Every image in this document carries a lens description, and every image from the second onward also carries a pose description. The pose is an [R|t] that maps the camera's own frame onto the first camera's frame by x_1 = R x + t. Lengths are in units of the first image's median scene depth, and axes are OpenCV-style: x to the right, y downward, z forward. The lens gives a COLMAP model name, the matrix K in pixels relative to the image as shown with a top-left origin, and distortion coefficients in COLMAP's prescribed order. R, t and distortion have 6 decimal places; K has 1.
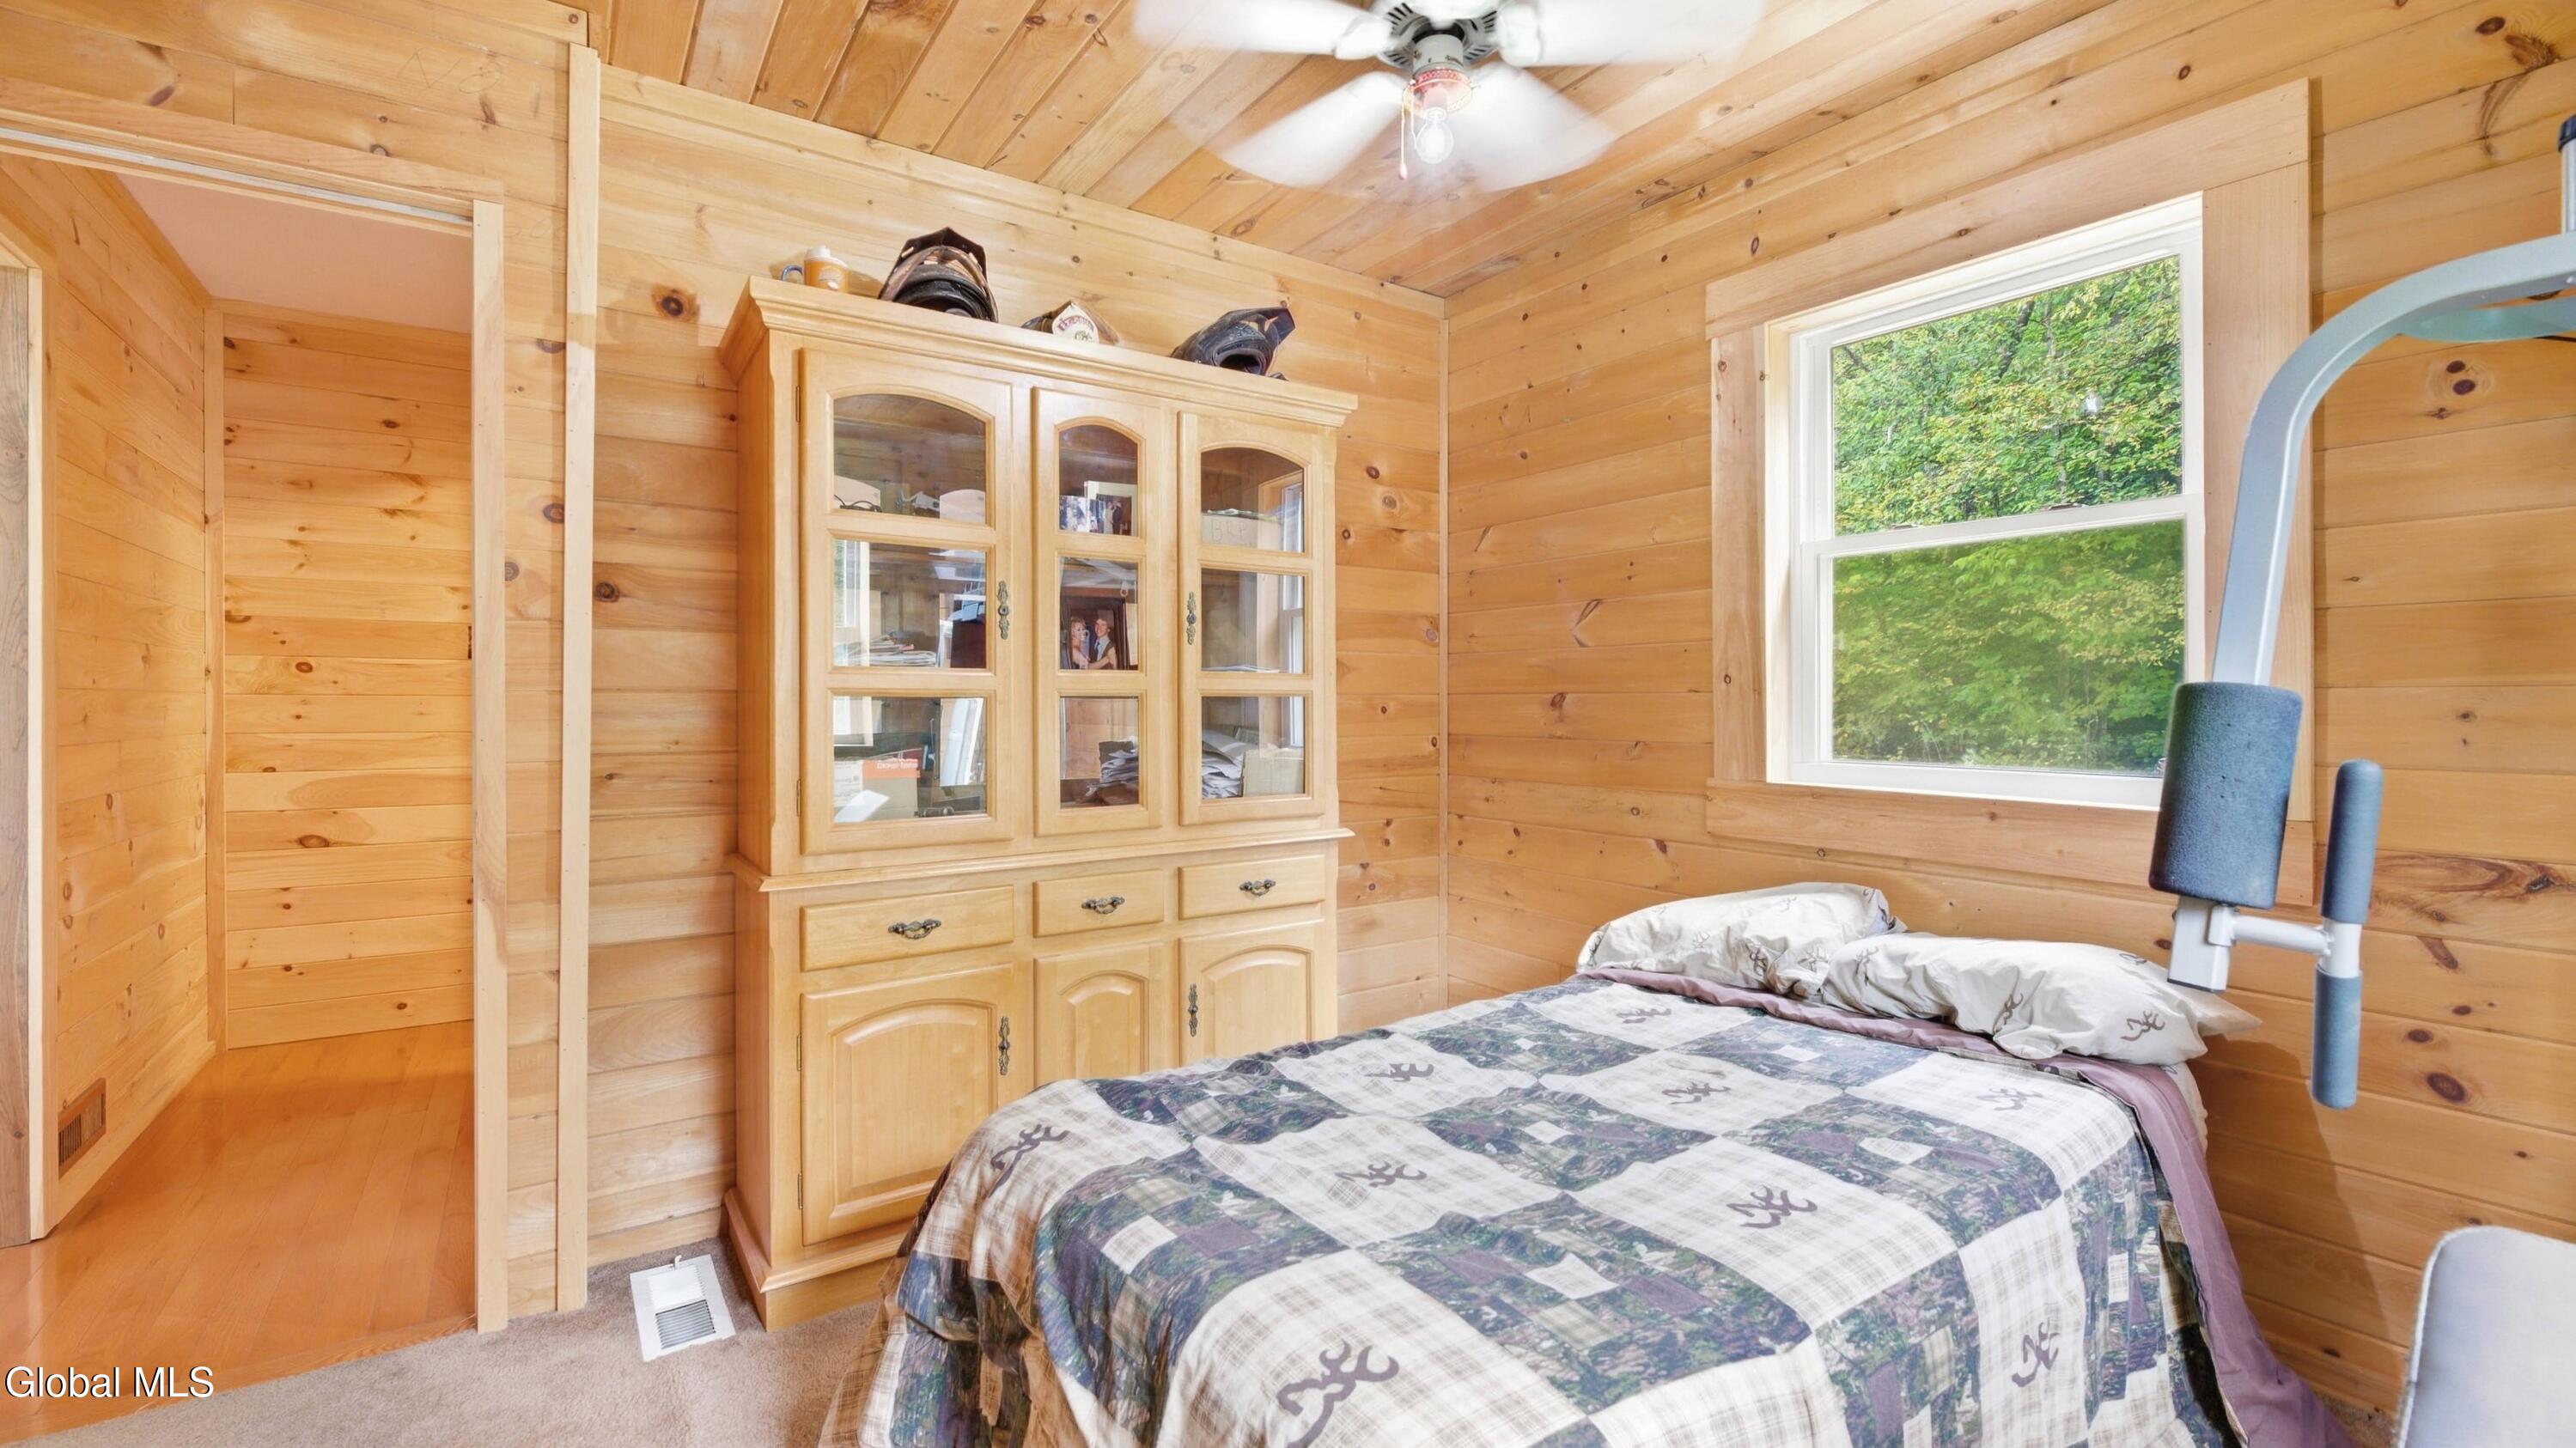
lens RADIAL K [[1096.2, 0, 1284.9], [0, 1096.2, 704.2], [0, 0, 1]] dist [-0.001850, -0.000433]
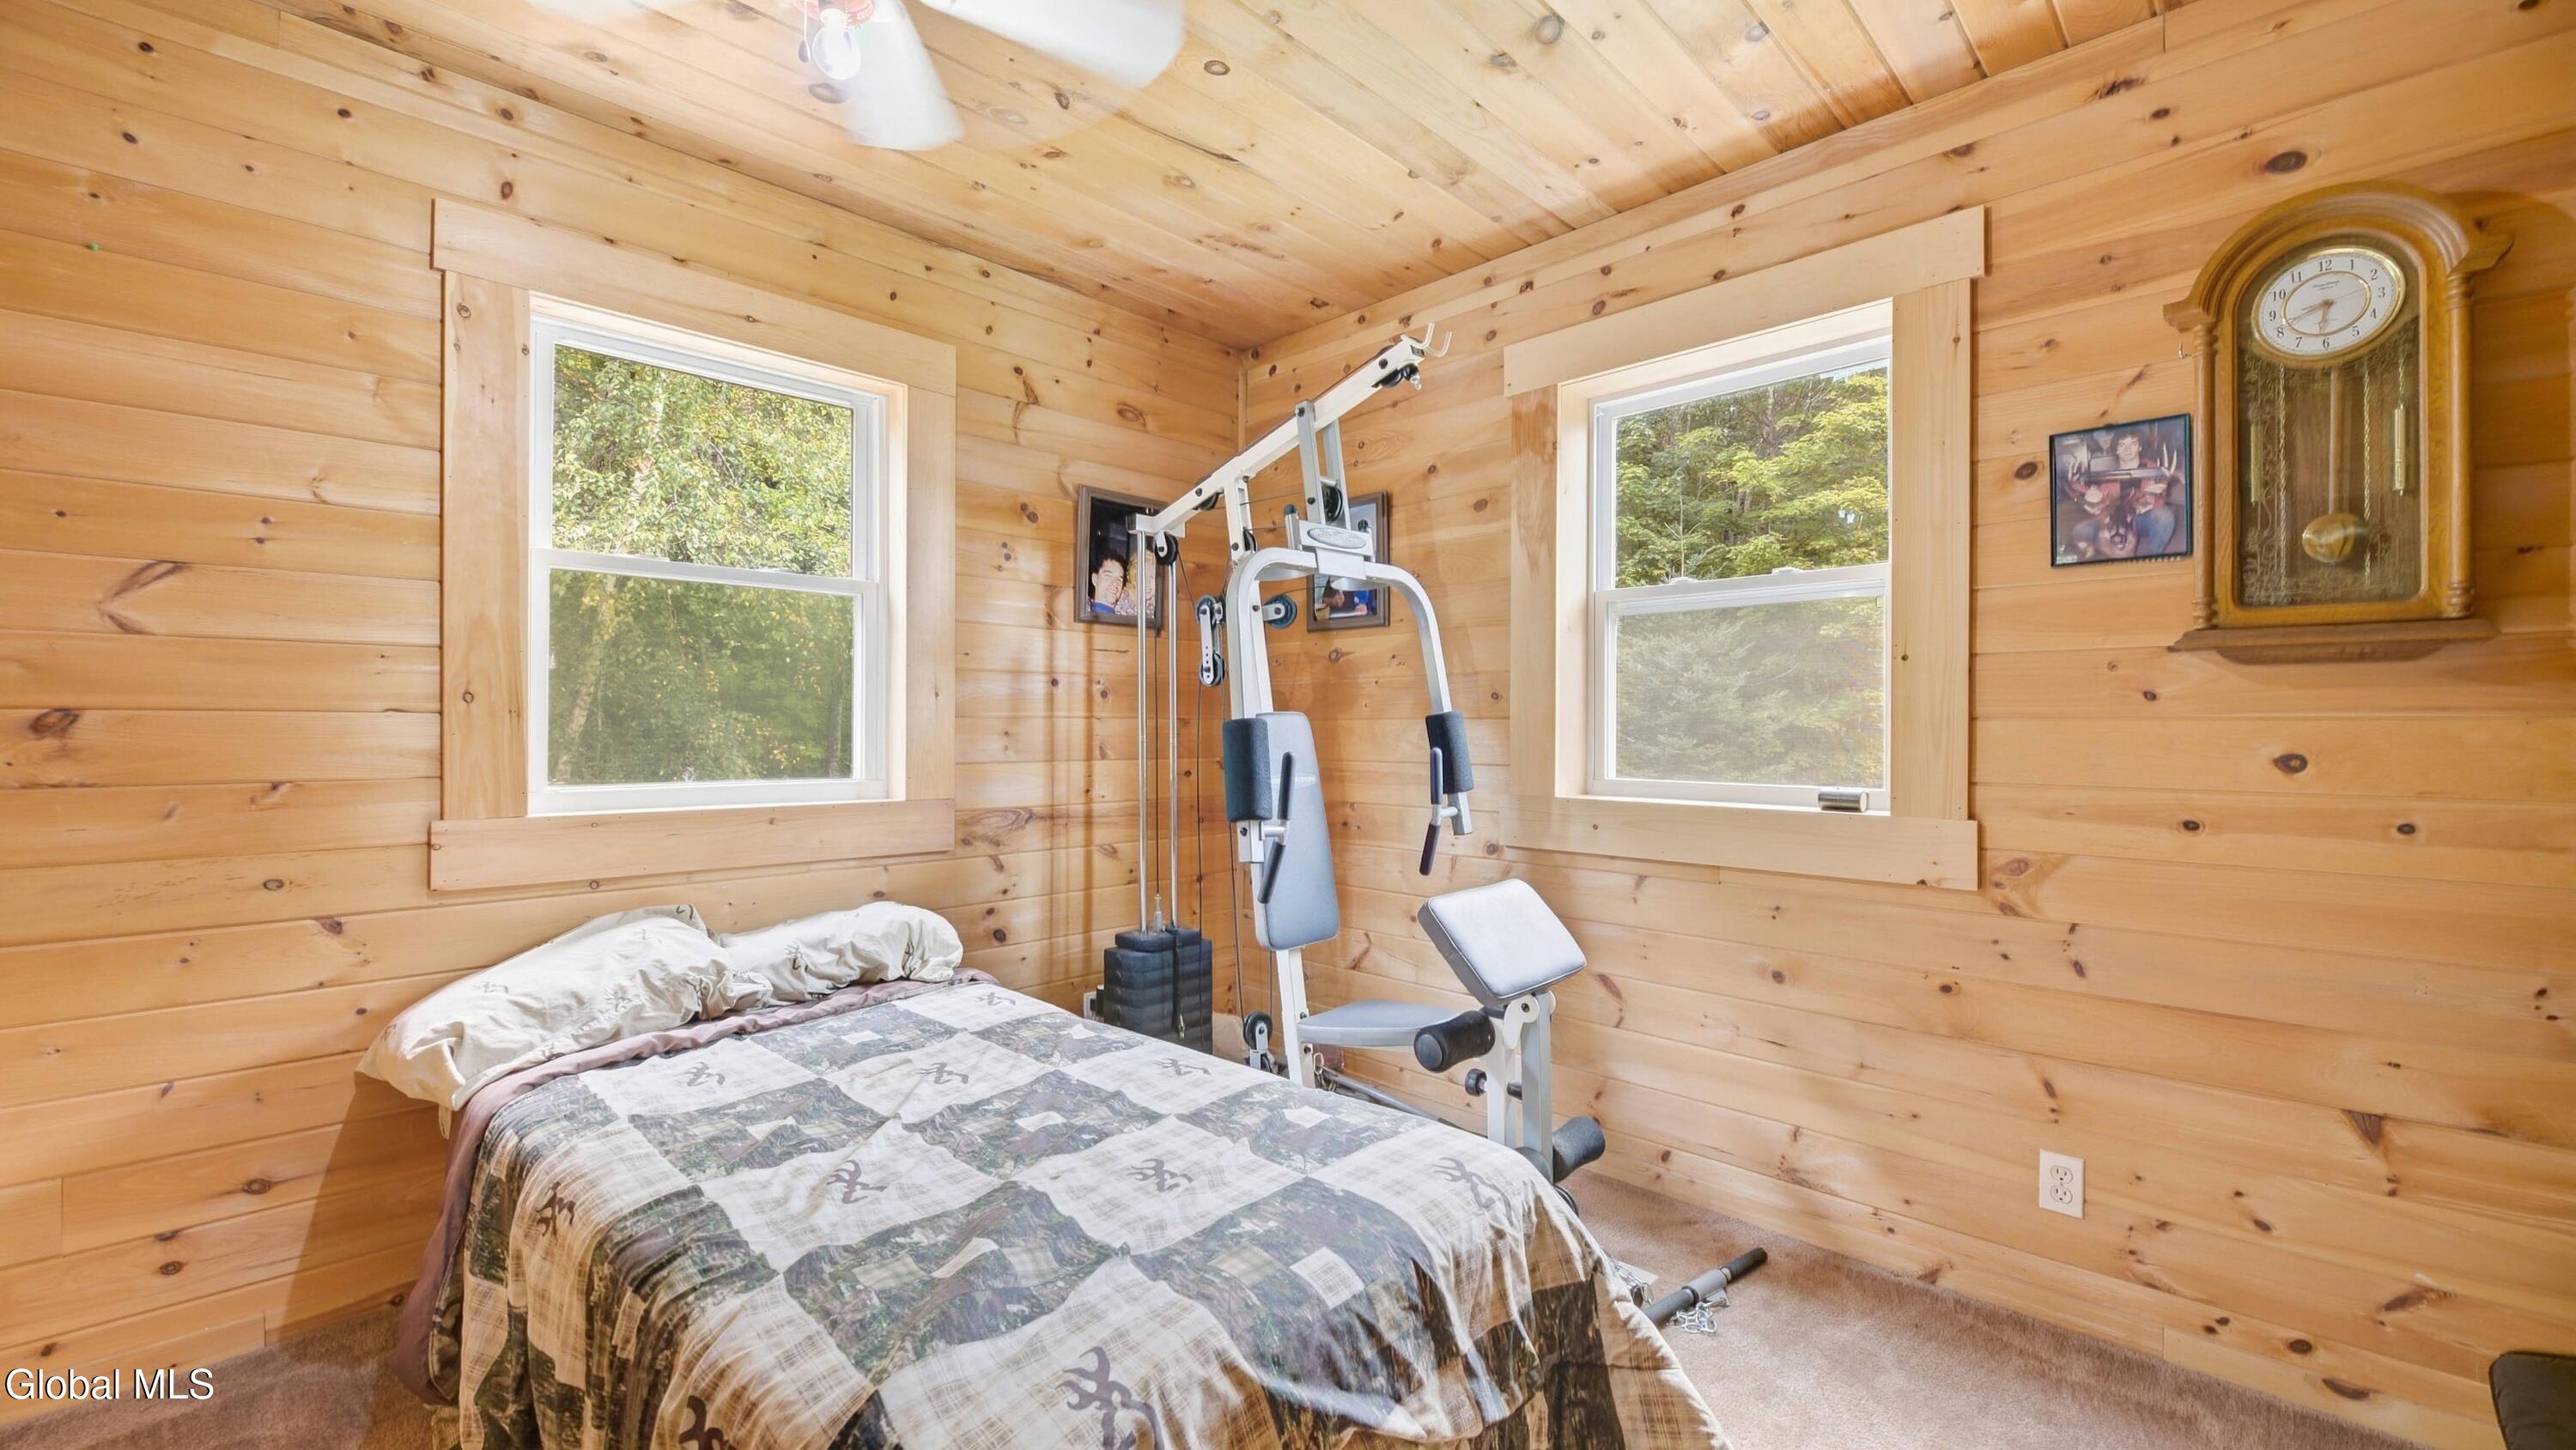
lens RADIAL K [[1032.8, 0, 1288.0], [0, 1032.8, 725.0], [0, 0, 1]] dist [-0.002004, -0.000116]
pose [[-0.190505, 0.000498, 0.981686, -0.660892], [0.000757, 1.000000, -0.000360, -0.001871], [-0.981686, 0.000674, -0.190505, 0.772215]]
